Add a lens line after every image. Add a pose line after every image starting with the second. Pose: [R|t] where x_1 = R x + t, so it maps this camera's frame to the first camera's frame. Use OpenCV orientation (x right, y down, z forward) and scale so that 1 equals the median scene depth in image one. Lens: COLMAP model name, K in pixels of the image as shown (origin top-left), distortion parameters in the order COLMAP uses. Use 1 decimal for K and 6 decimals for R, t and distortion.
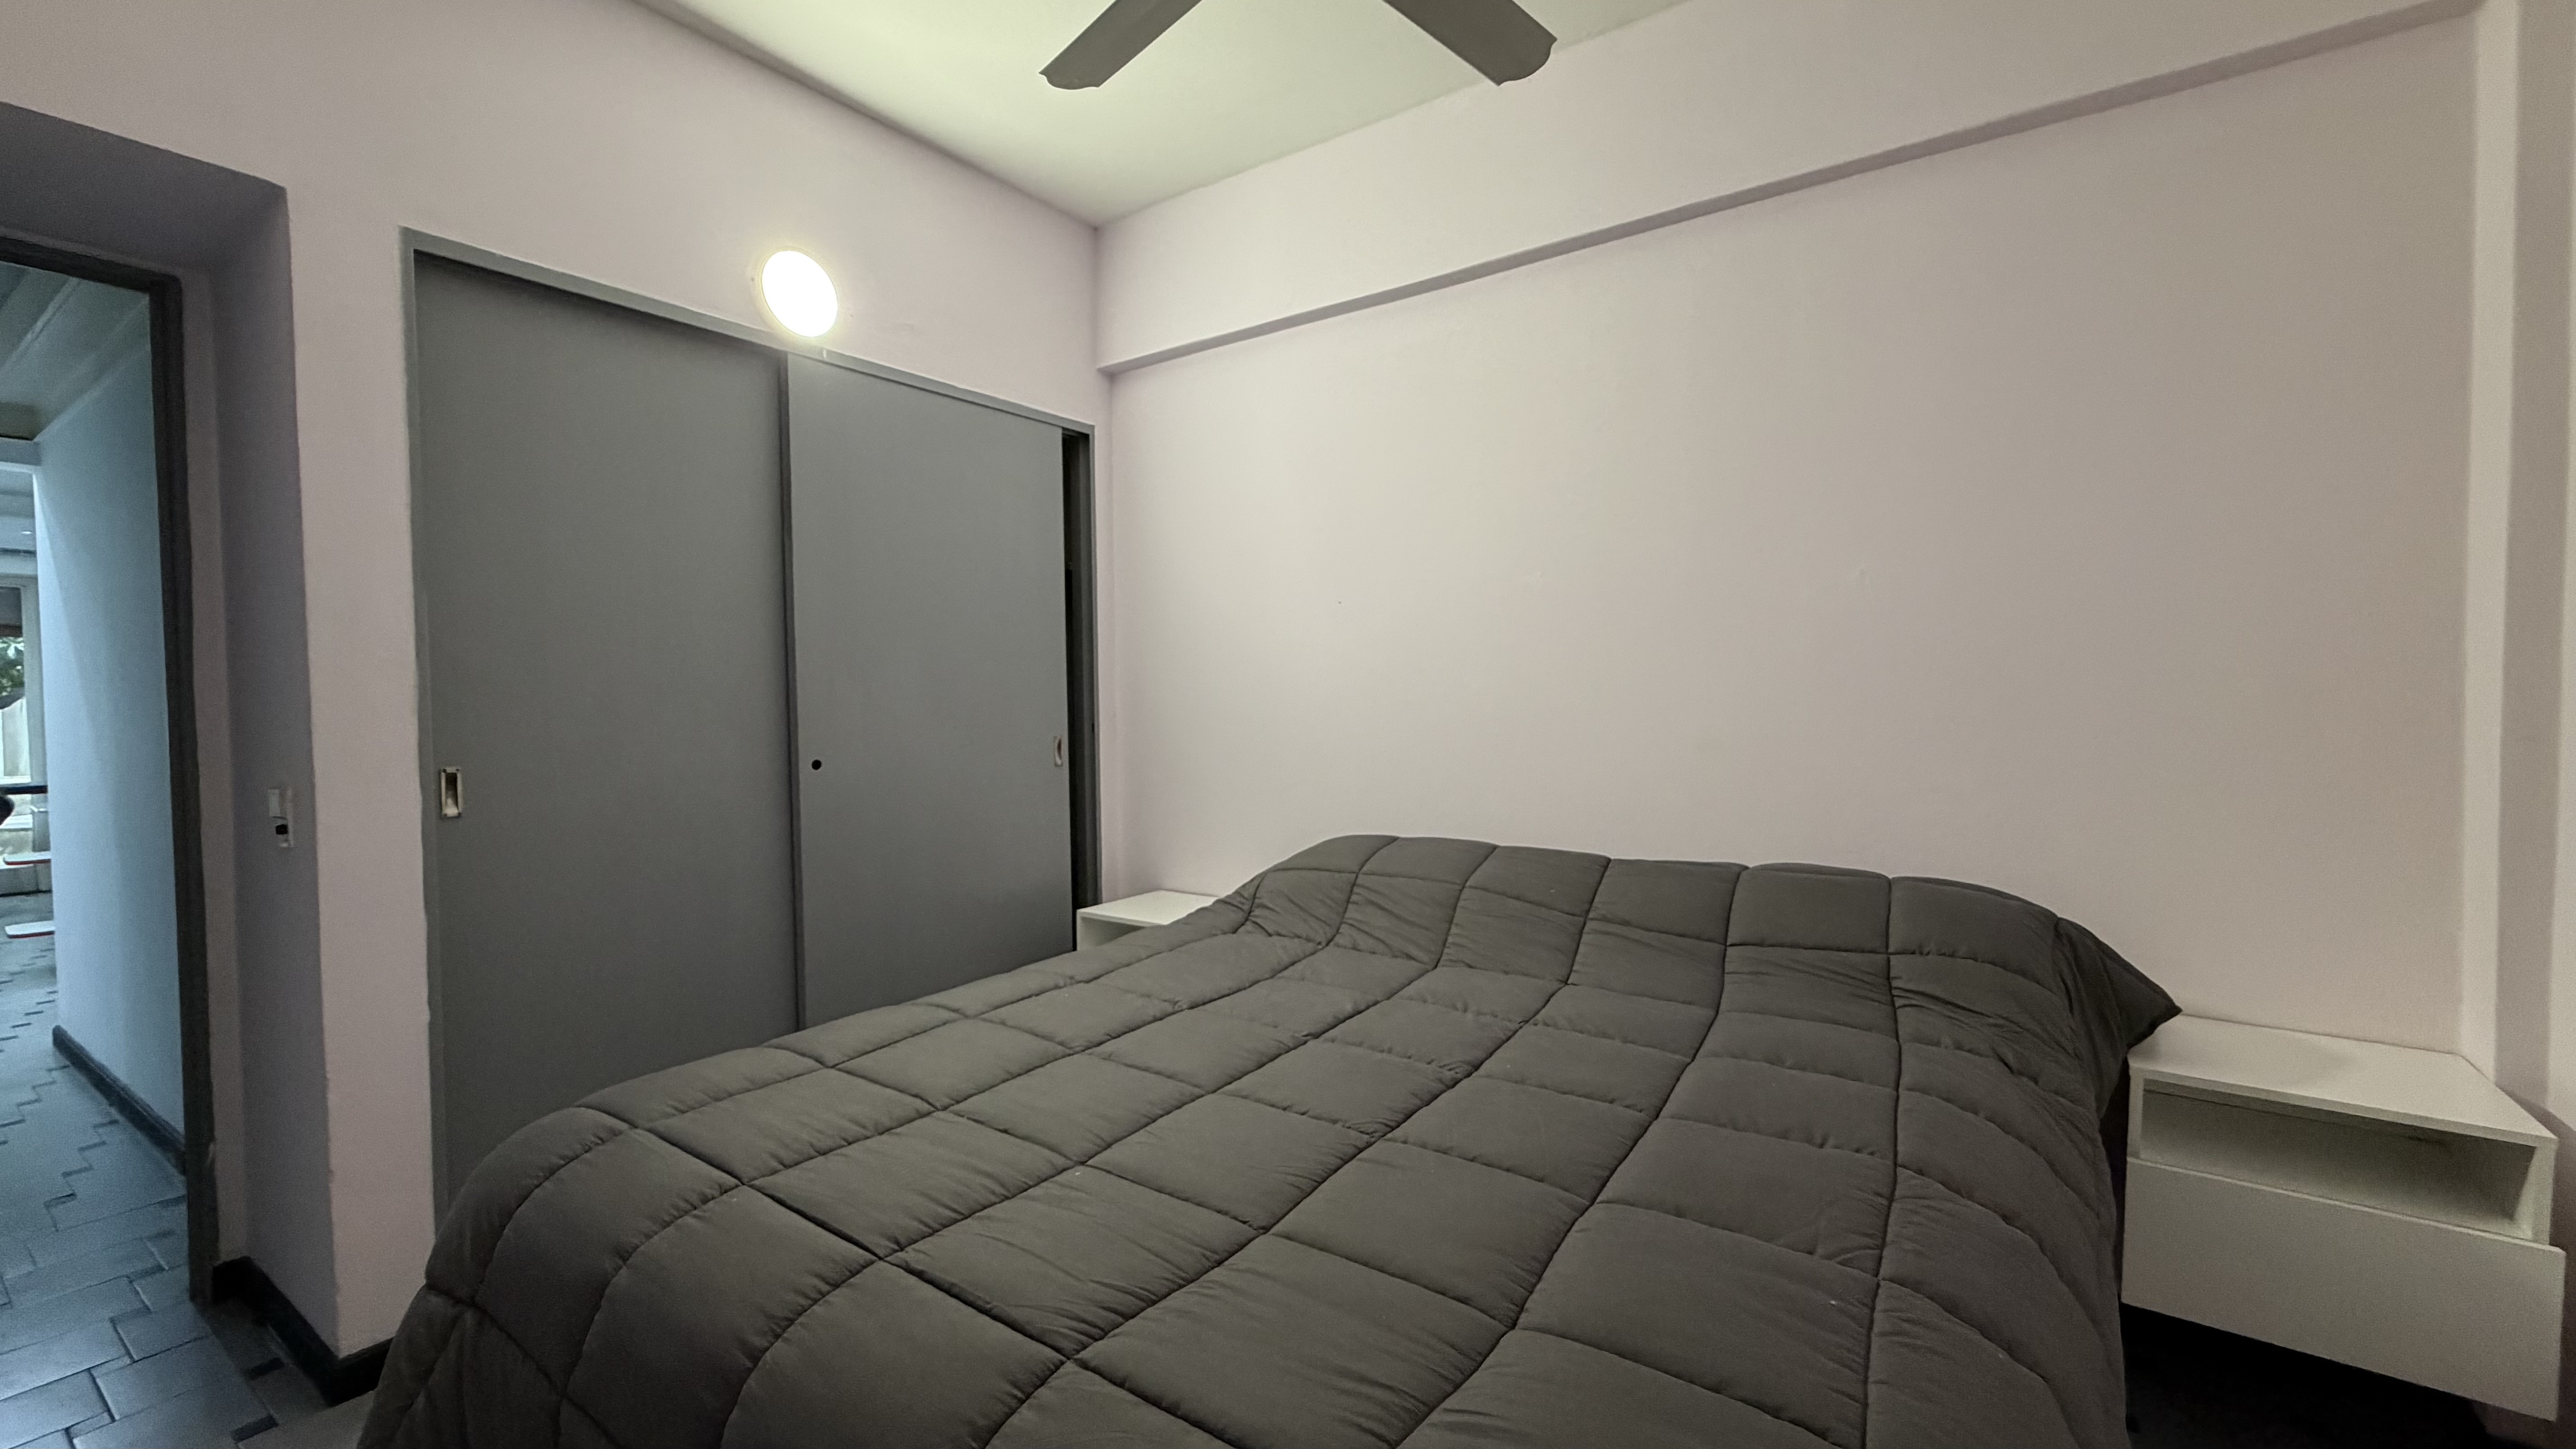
lens RADIAL K [[1024.9, 0, 1276.8], [0, 1024.9, 723.2], [0, 0, 1]] dist [0.000744, -0.000258]
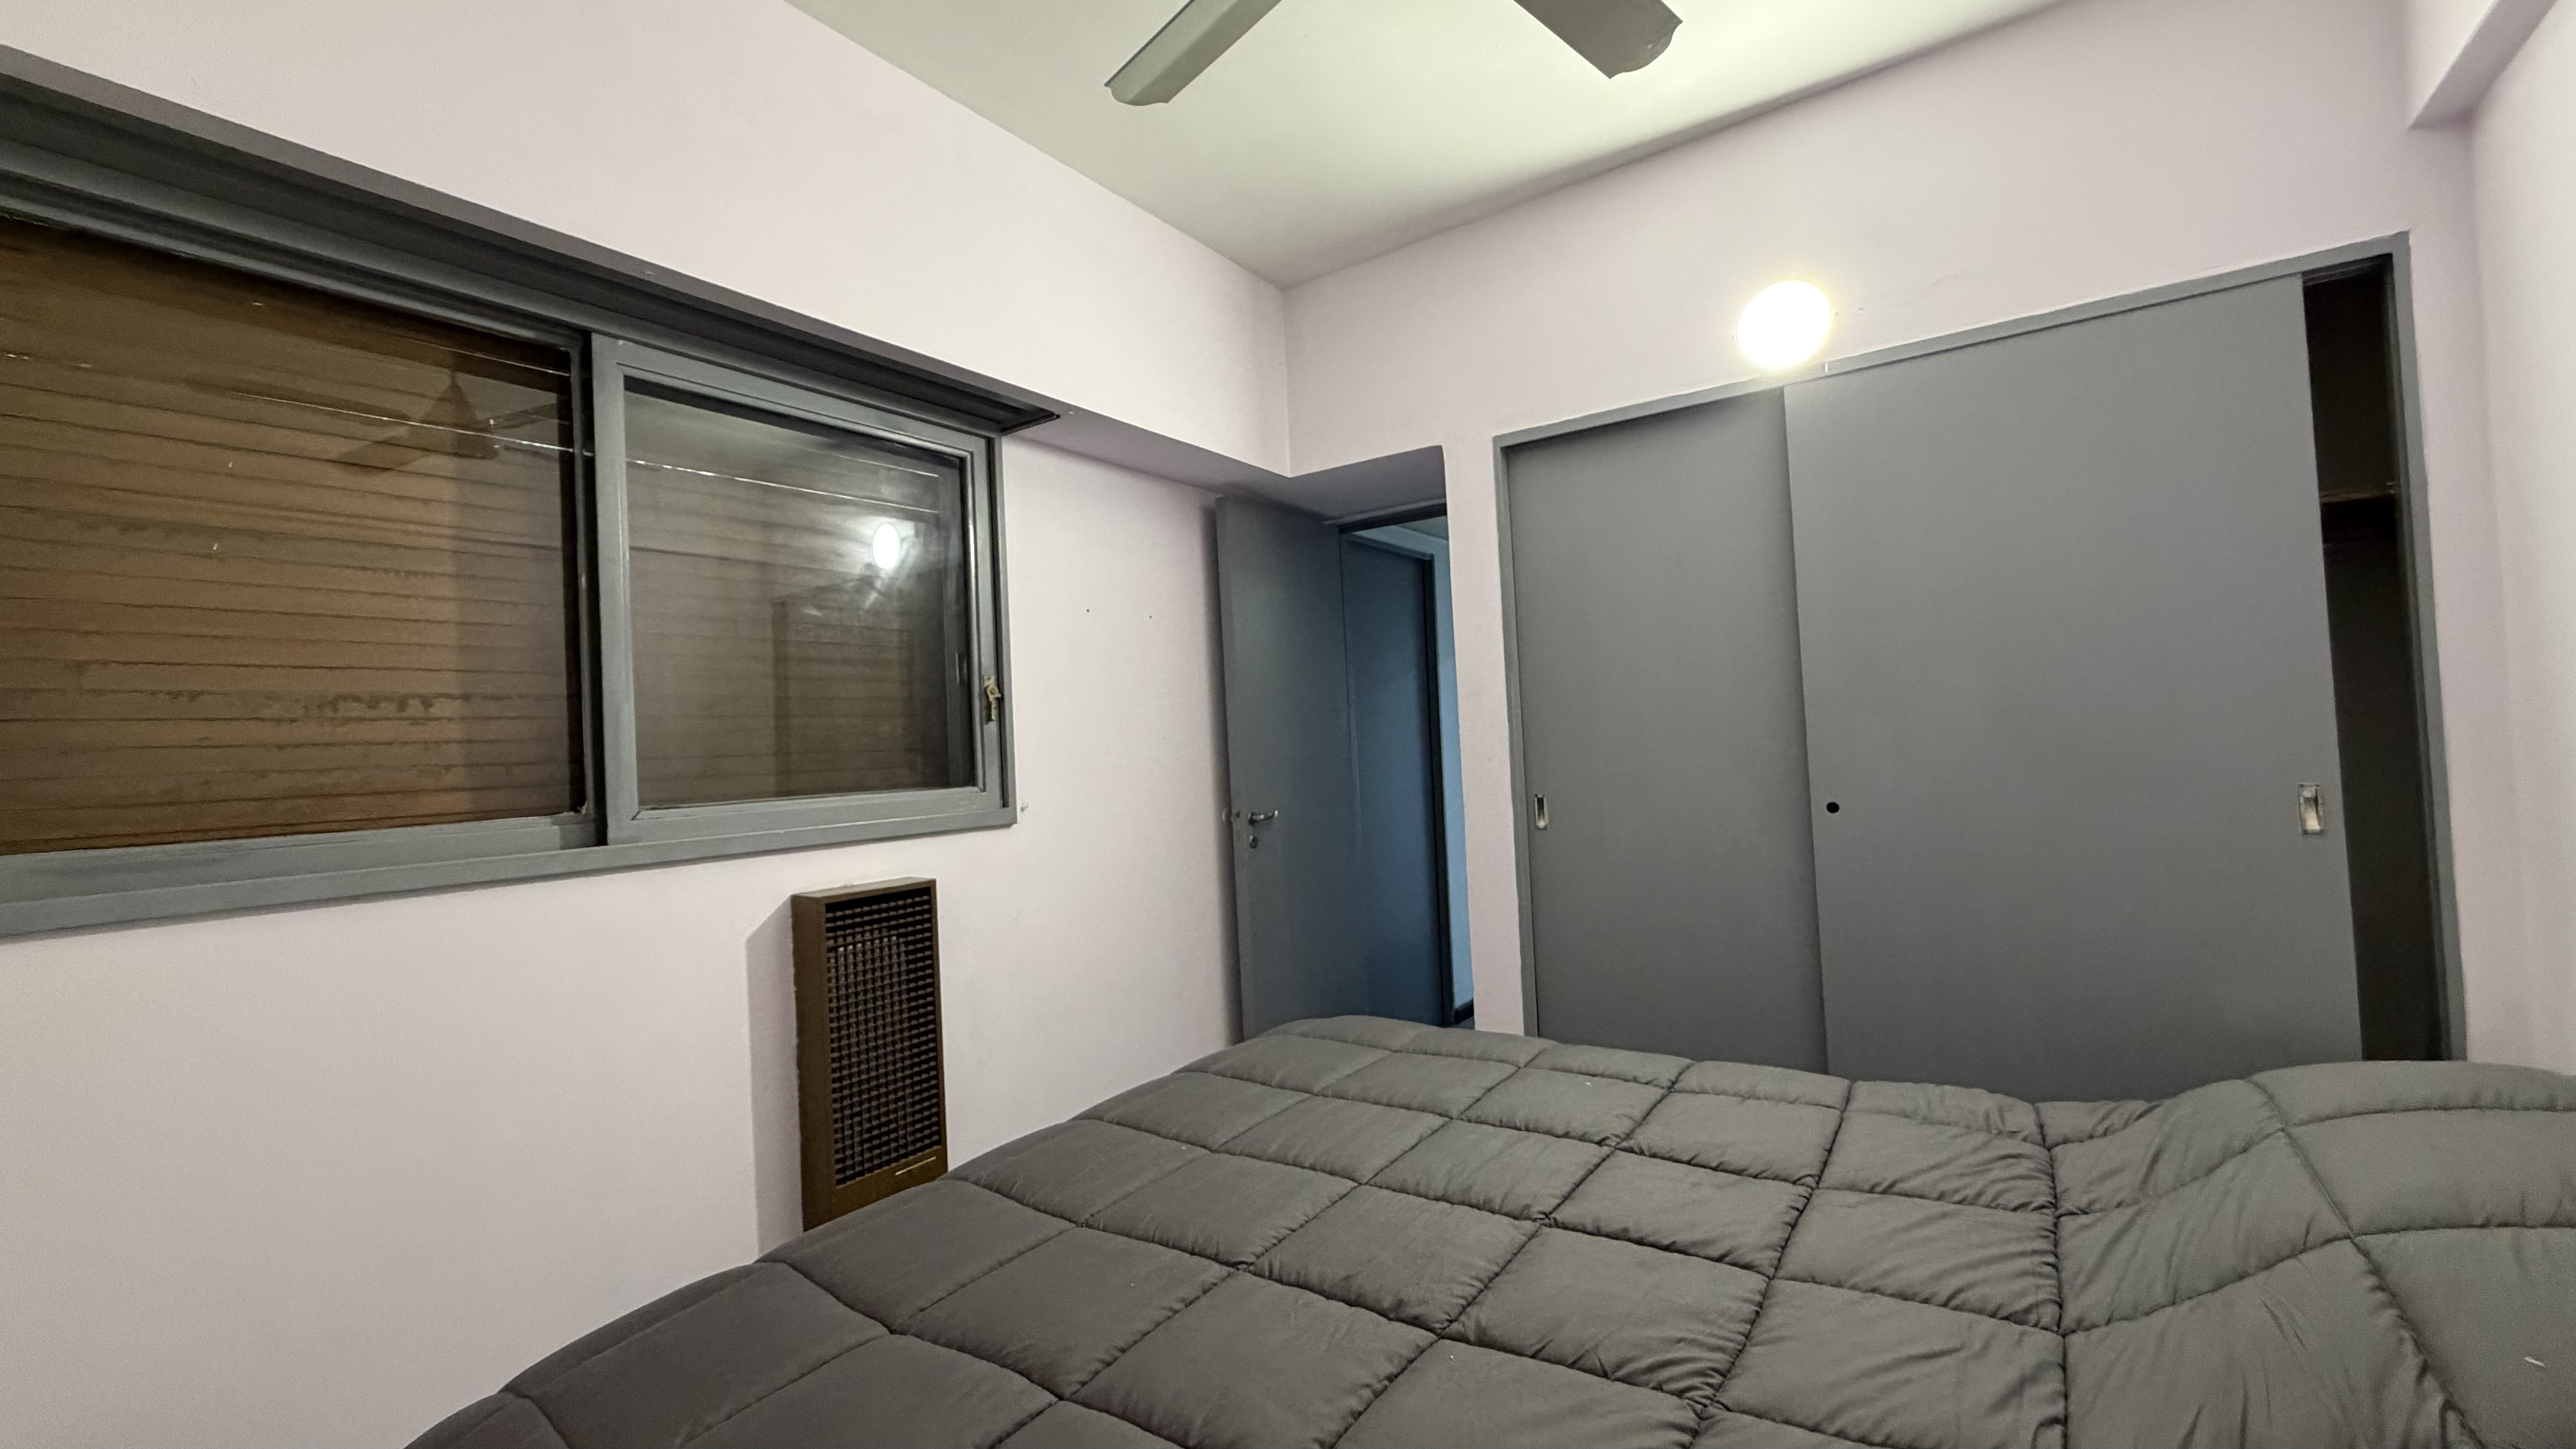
lens RADIAL K [[1024.9, 0, 1276.8], [0, 1024.9, 723.2], [0, 0, 1]] dist [0.000744, -0.000258]
pose [[-0.001930, -0.011447, -0.999933, 0.624253], [0.015300, 0.999817, -0.011475, -0.043803], [0.999881, -0.015321, -0.001755, 0.635600]]
